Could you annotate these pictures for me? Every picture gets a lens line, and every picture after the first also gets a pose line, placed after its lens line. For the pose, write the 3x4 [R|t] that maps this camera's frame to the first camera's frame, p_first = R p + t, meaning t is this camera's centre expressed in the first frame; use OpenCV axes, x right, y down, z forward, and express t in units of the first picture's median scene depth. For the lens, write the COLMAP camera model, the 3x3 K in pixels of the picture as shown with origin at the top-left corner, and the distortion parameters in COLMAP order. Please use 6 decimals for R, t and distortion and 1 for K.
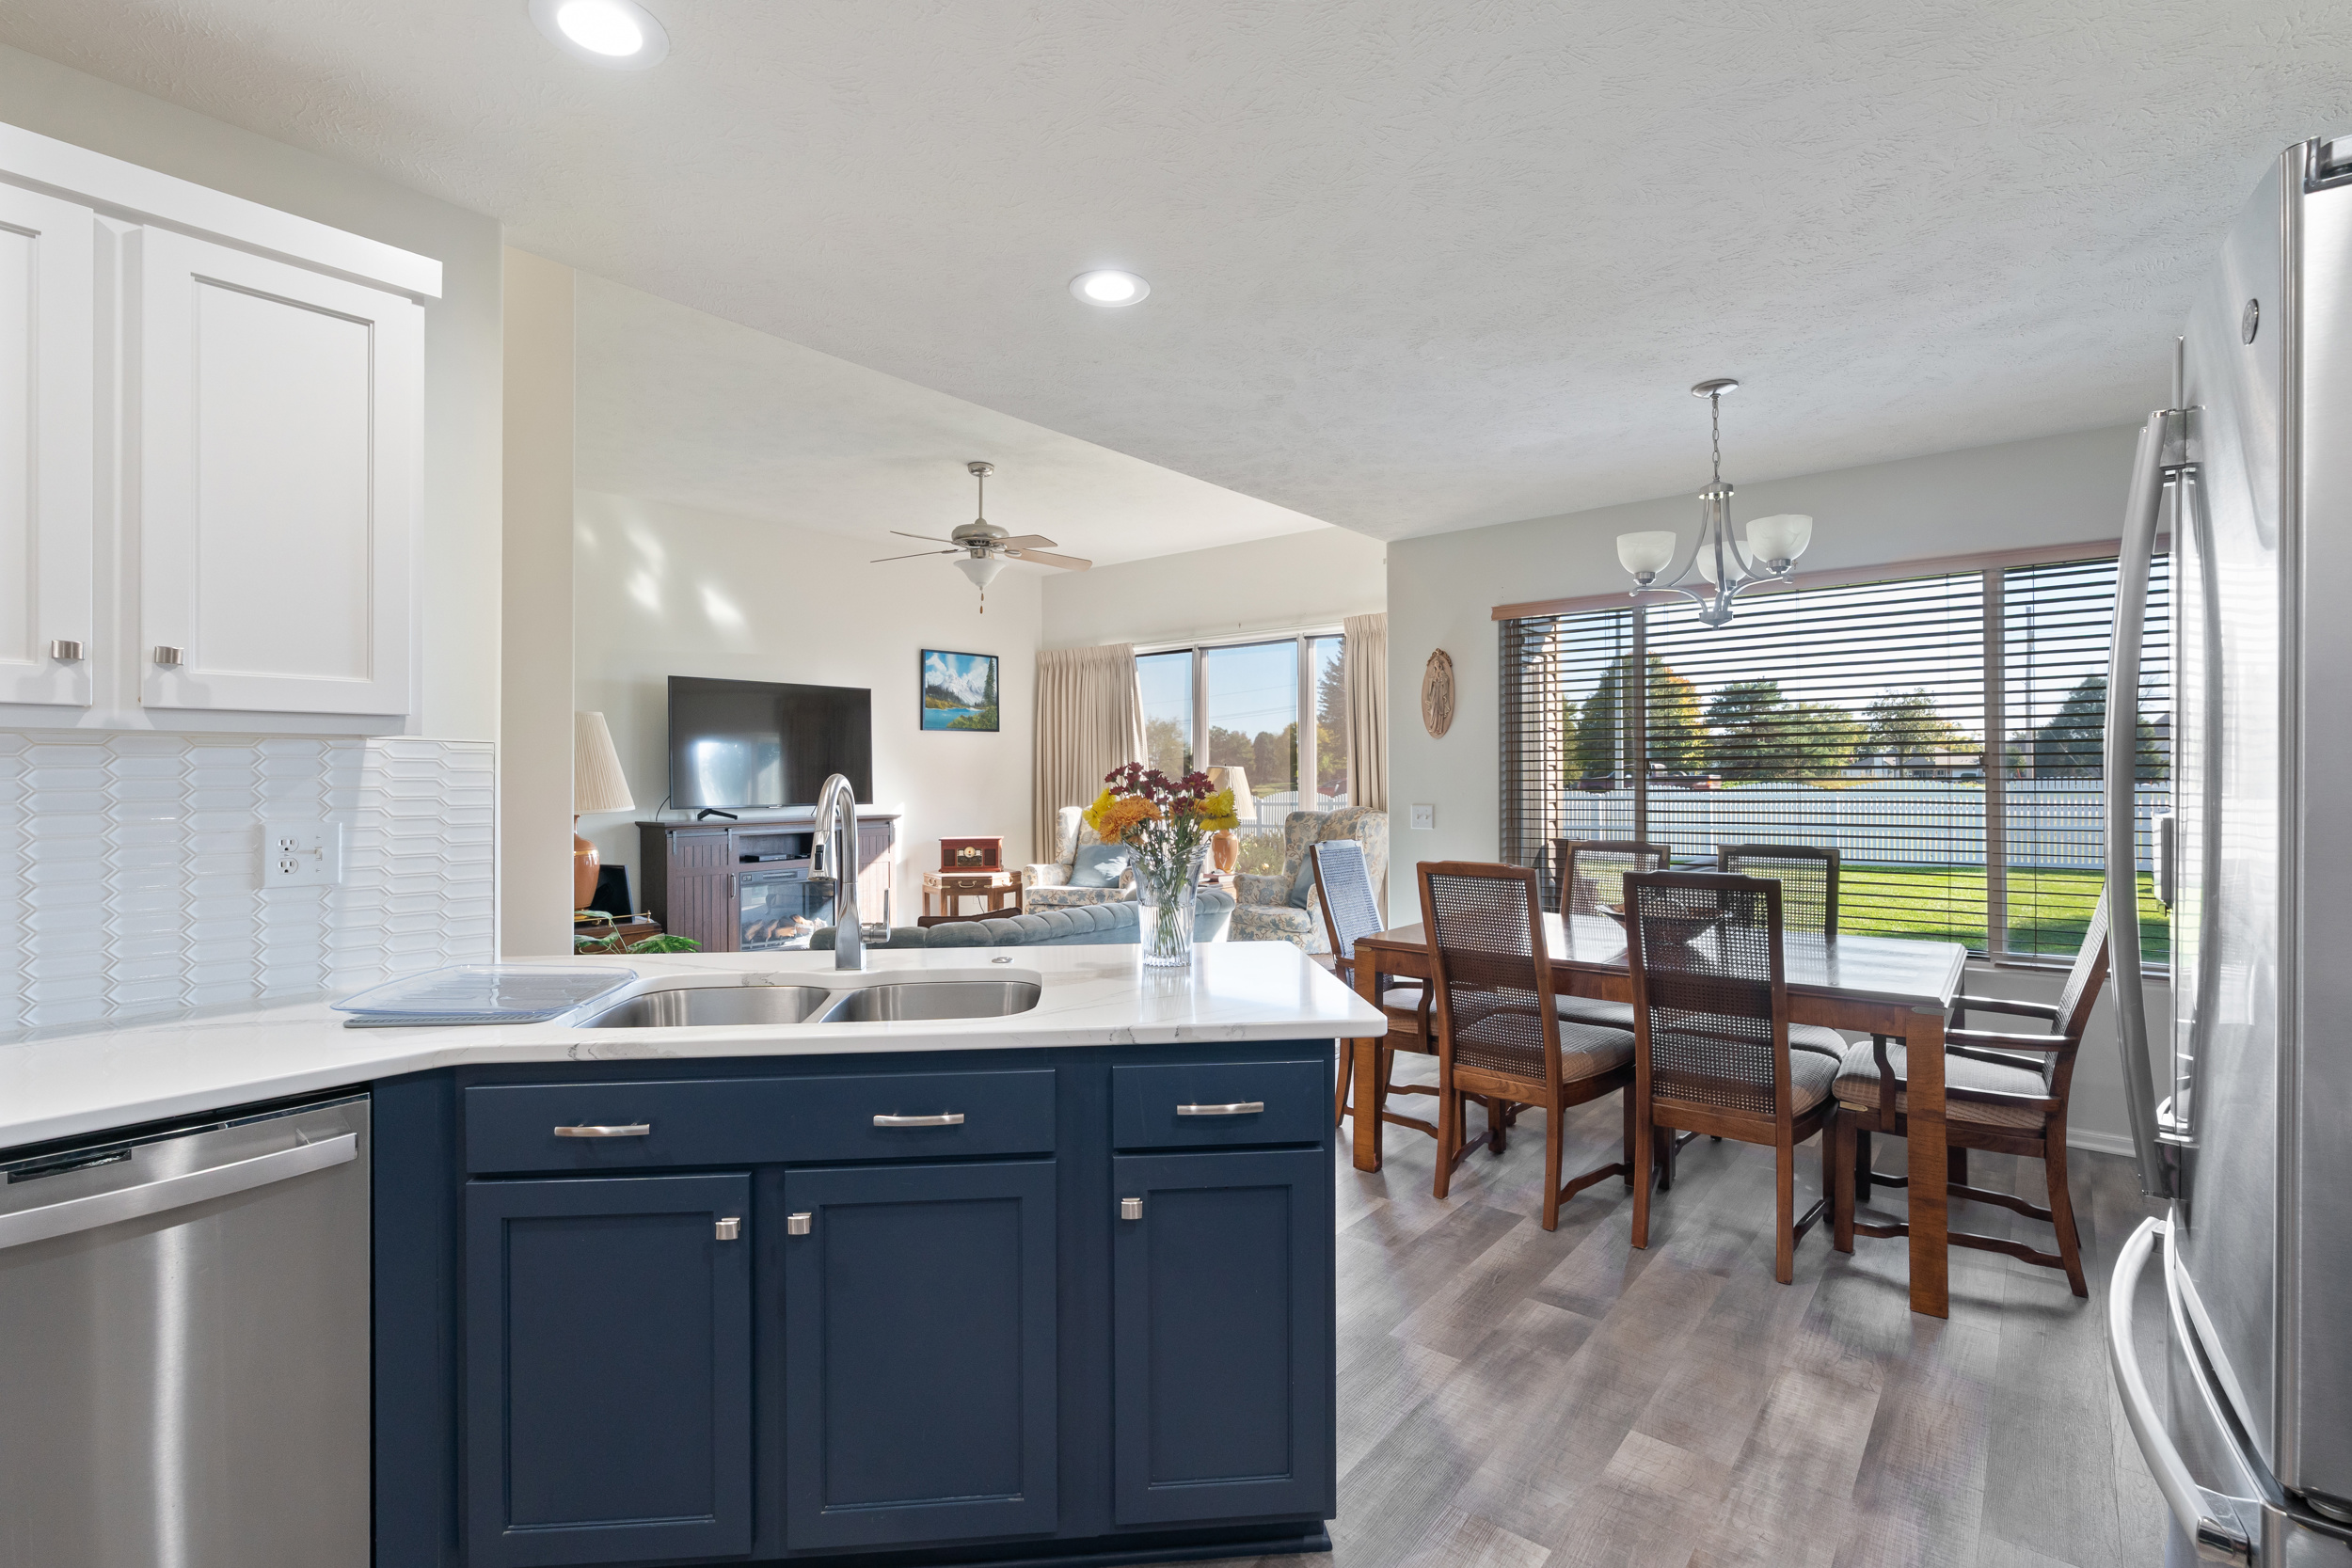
lens RADIAL K [[1075.5, 0, 1188.8], [0, 1075.5, 769.0], [0, 0, 1]] dist [-0.004096, 0.002533]
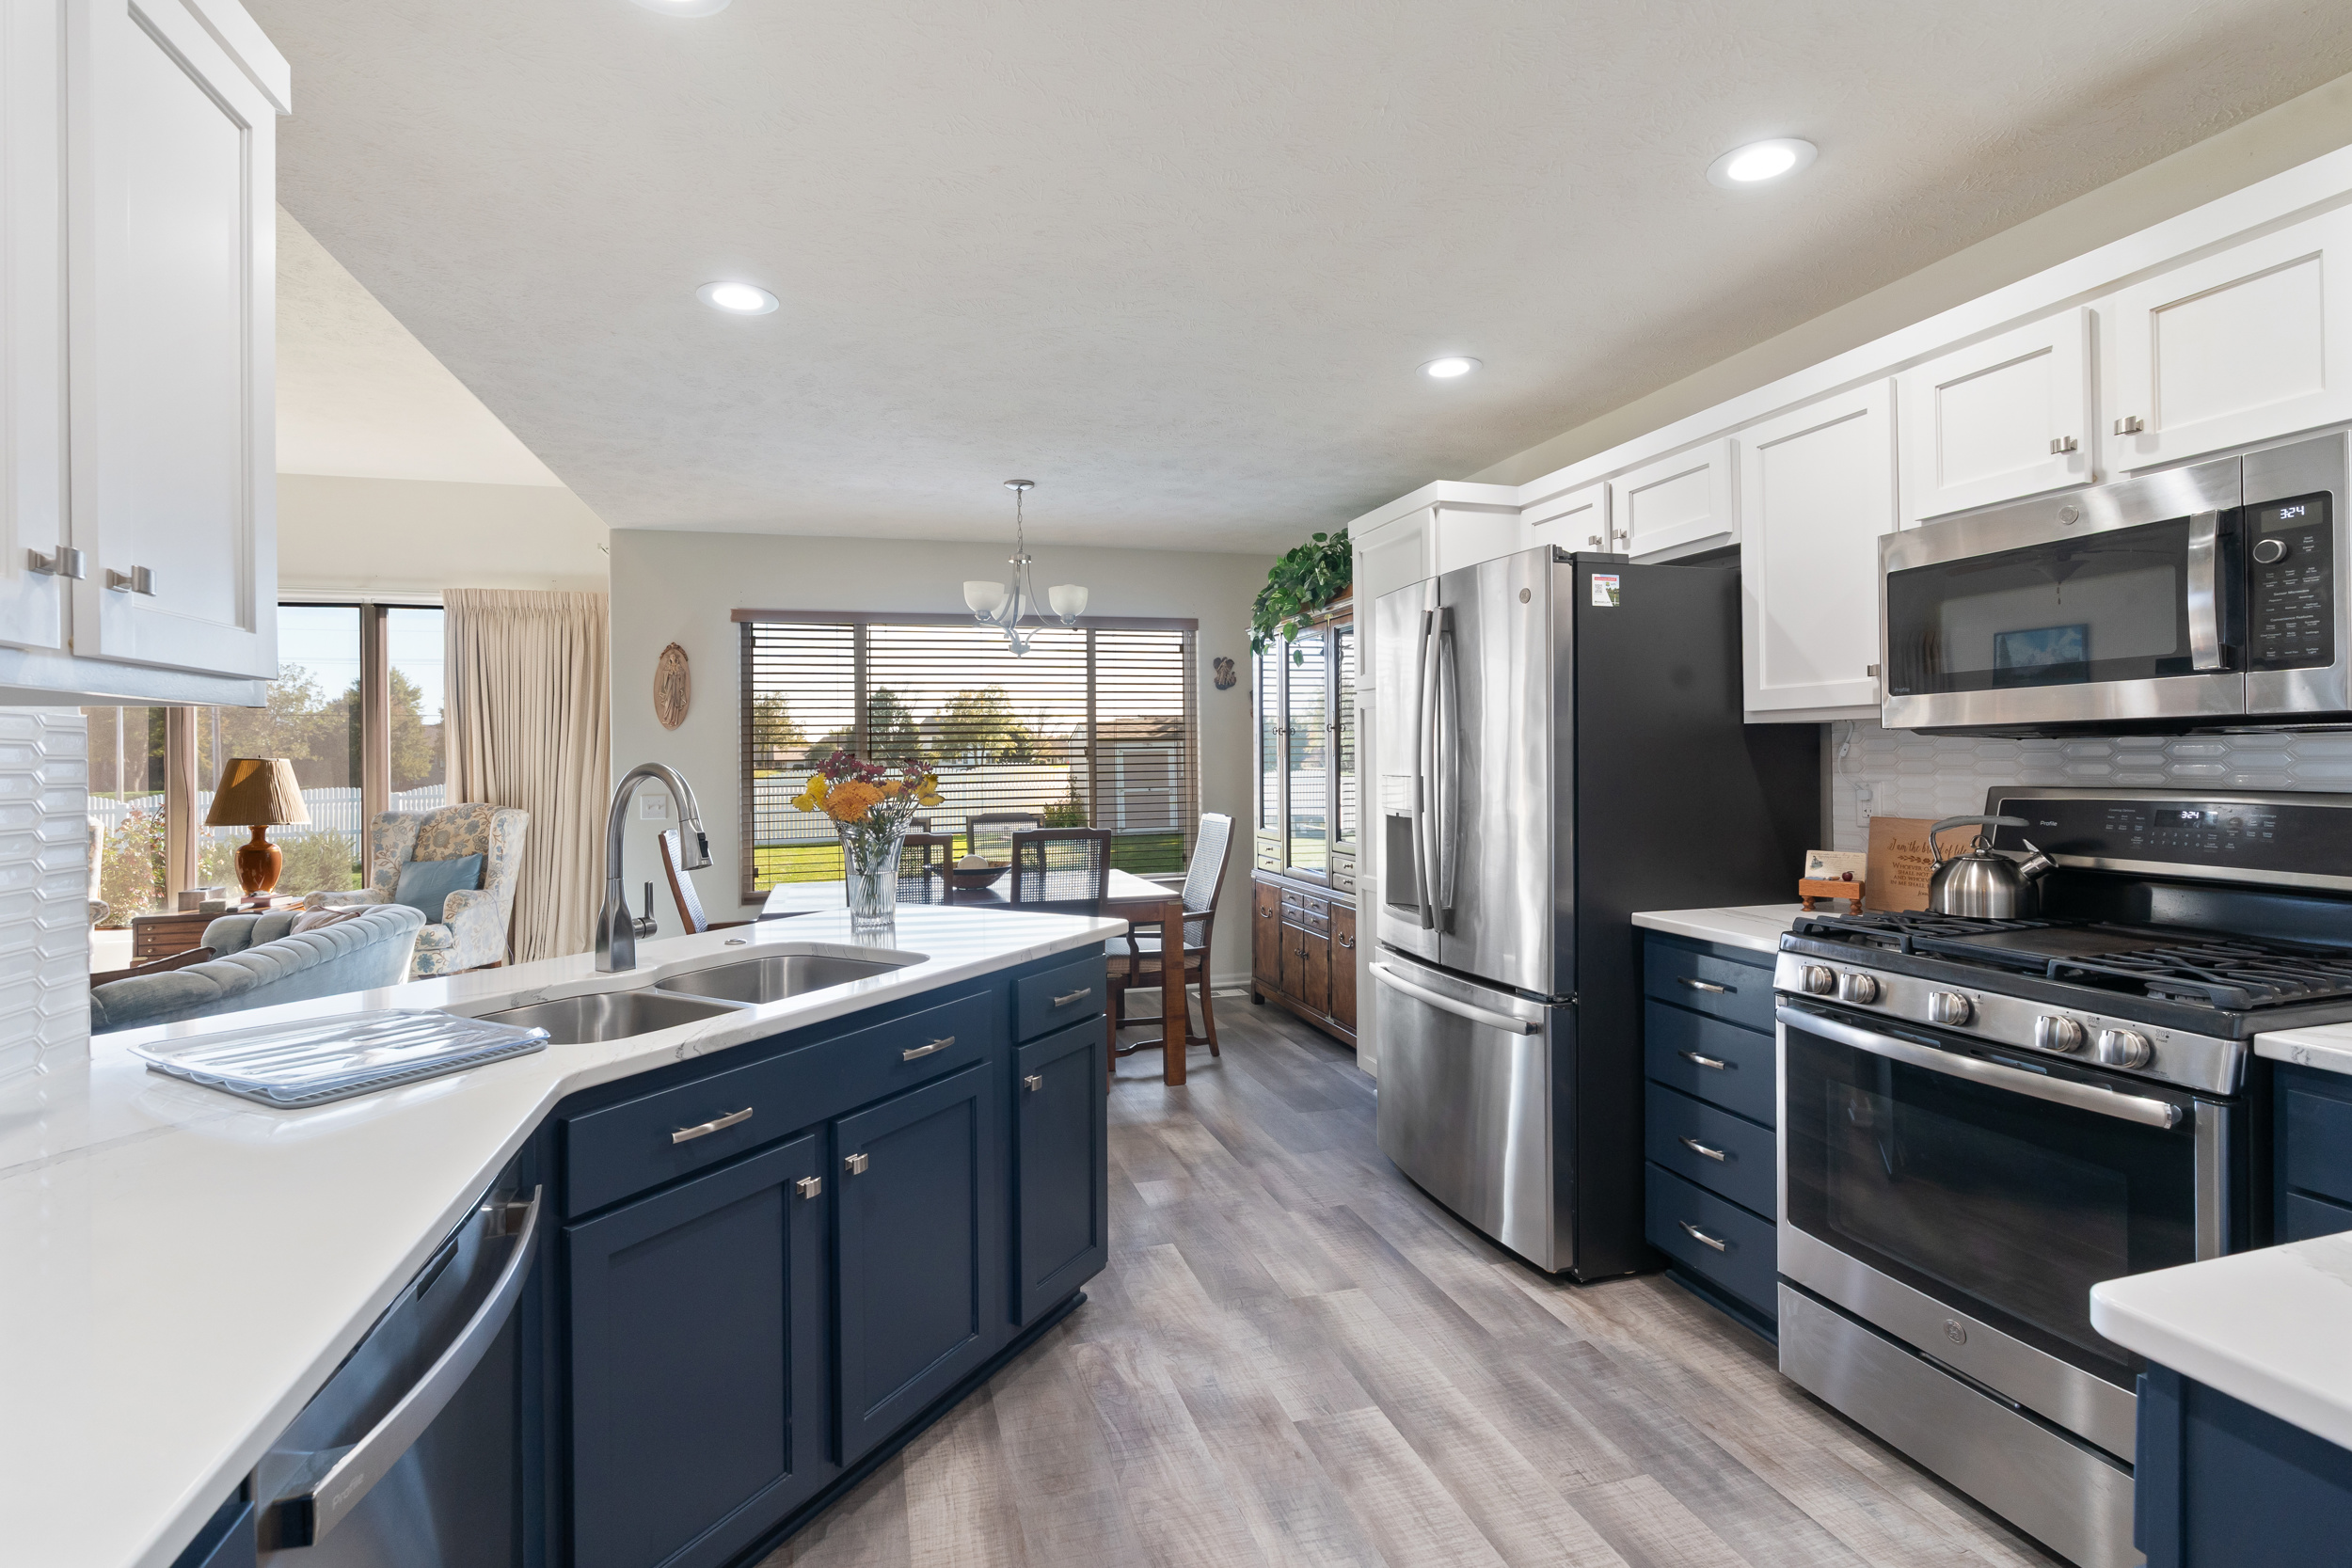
lens RADIAL K [[1075.5, 0, 1157.5], [0, 1075.5, 764.5], [0, 0, 1]] dist [-0.004096, 0.002533]
pose [[0.577081, -0.006342, 0.816662, -0.220622], [0.004304, 0.999980, 0.004724, 0.000929], [-0.816676, 0.000789, 0.577097, 0.020048]]
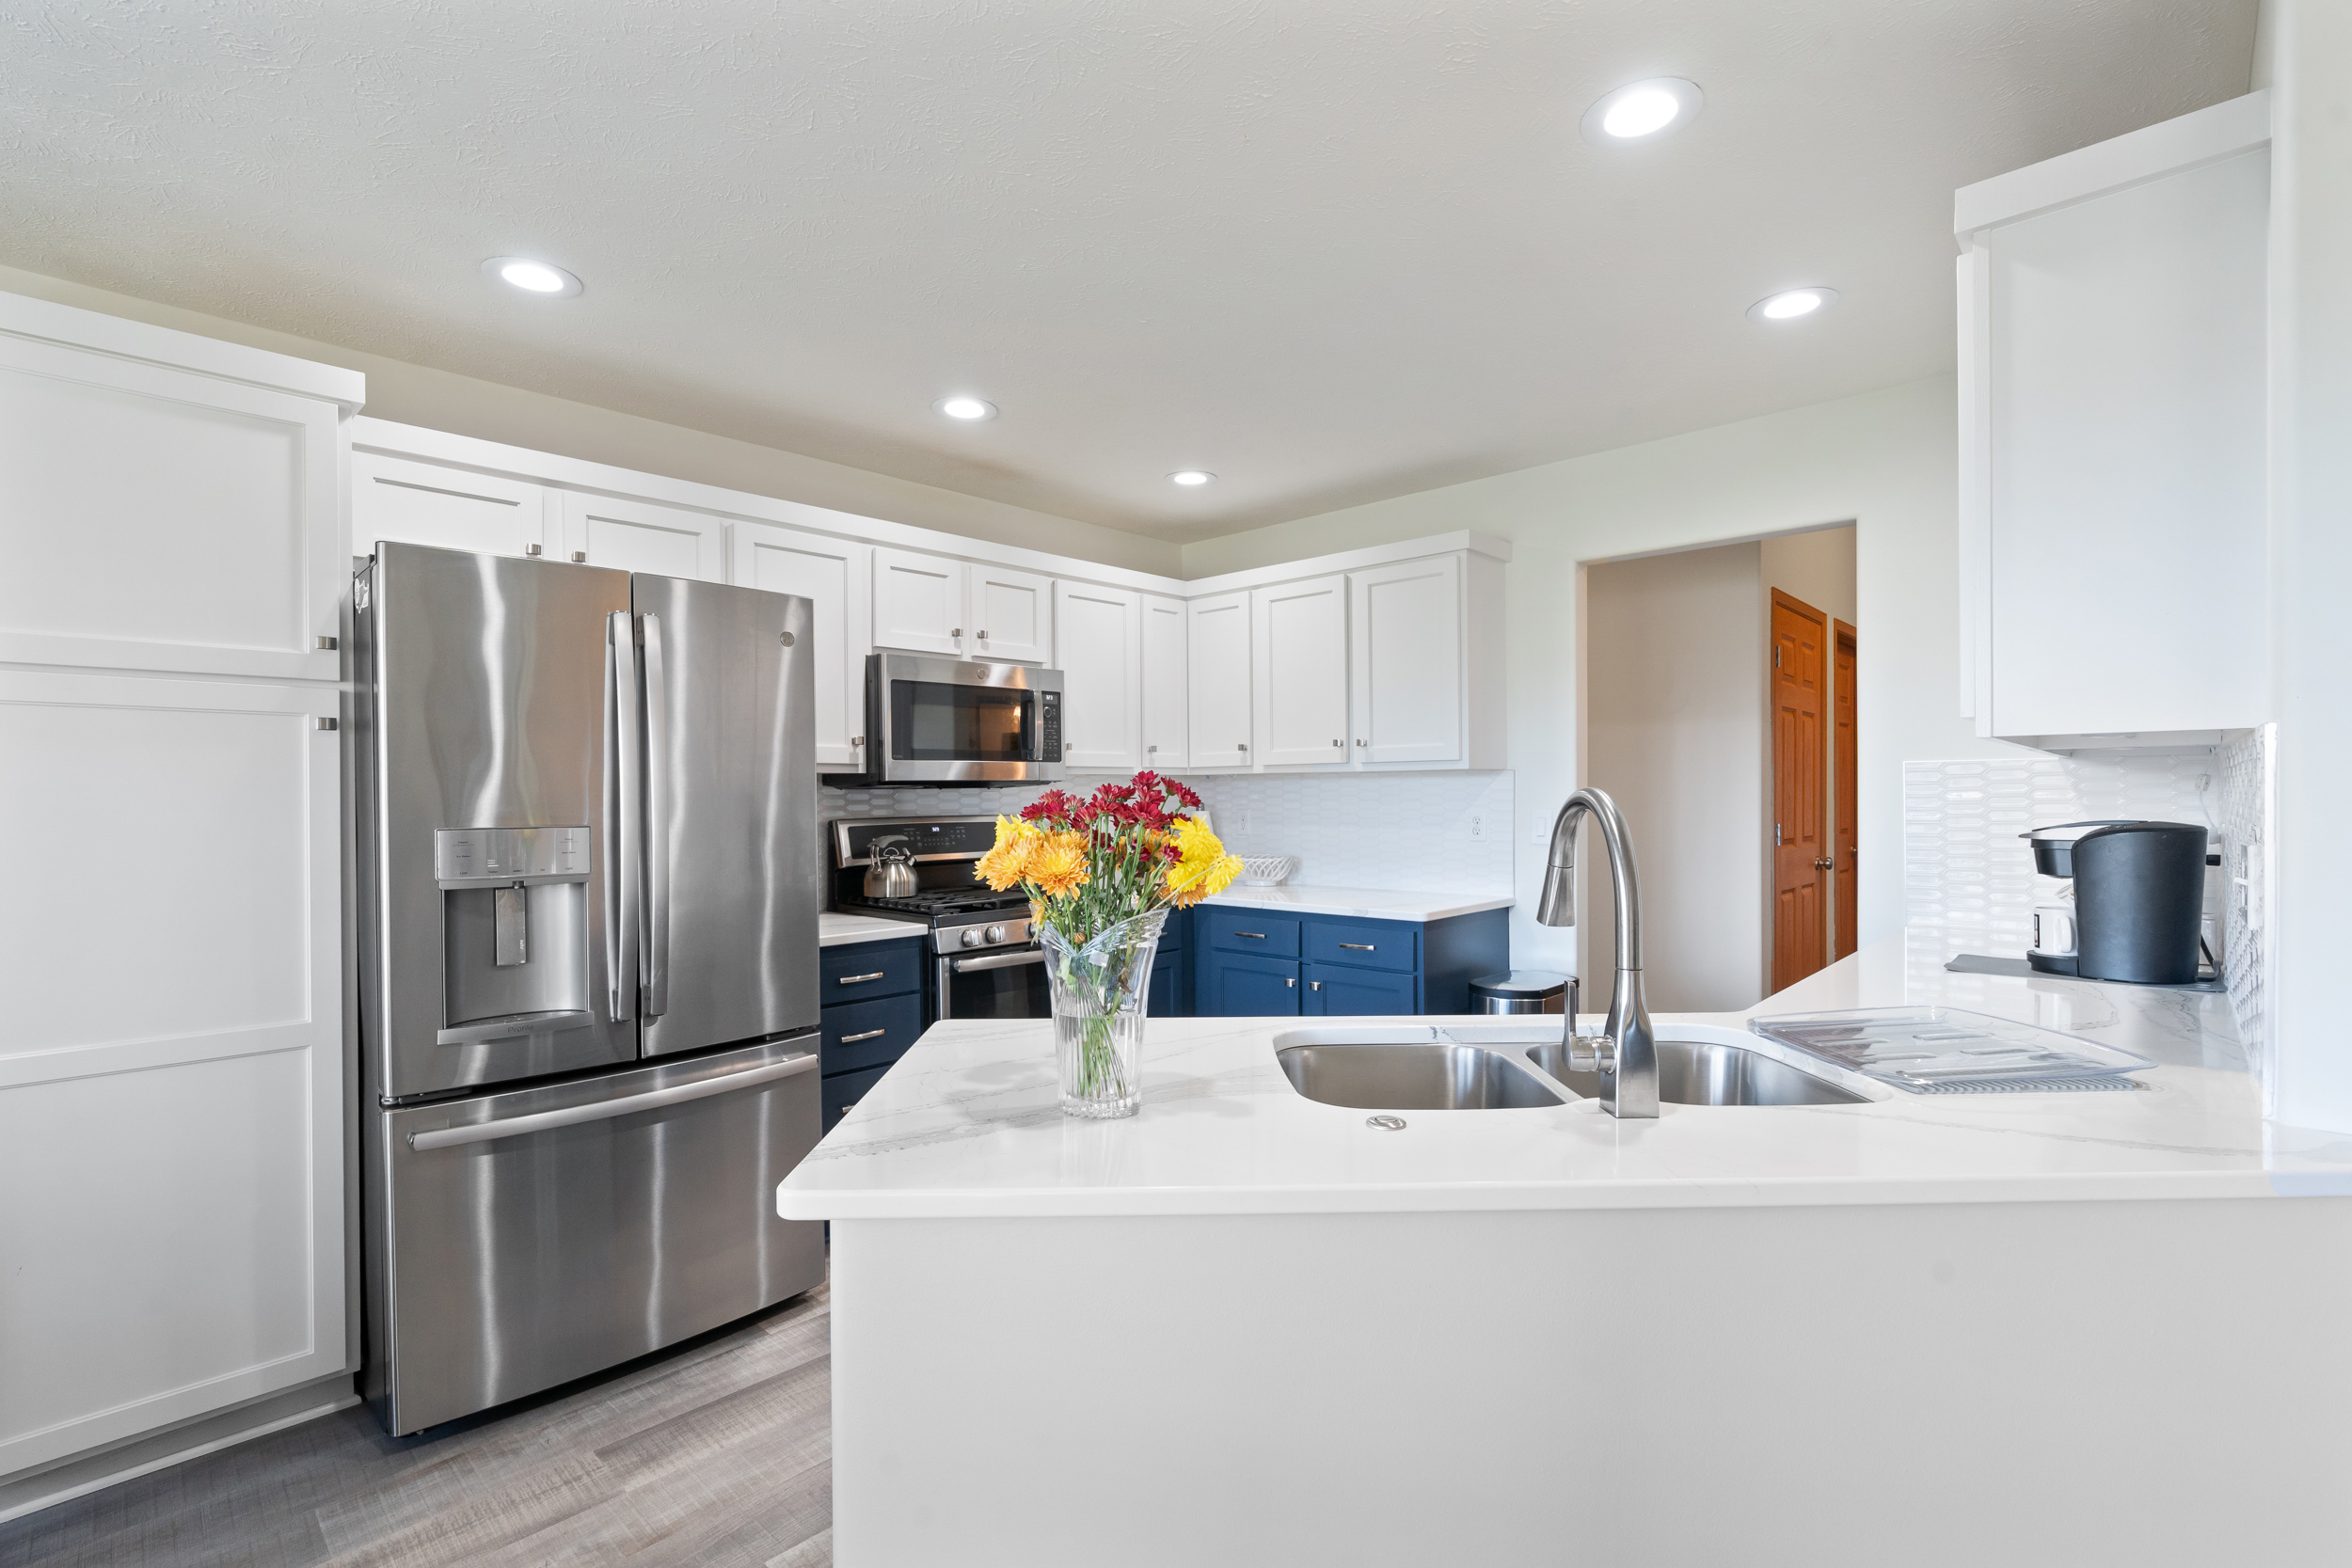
lens RADIAL K [[1075.5, 0, 1176.0], [0, 1075.5, 795.1], [0, 0, 1]] dist [-0.004096, 0.002533]
pose [[-0.996096, 0.014487, 0.087081, -0.034337], [0.014138, 0.999889, -0.004627, 0.003120], [-0.087138, -0.003378, -0.996191, 0.441041]]
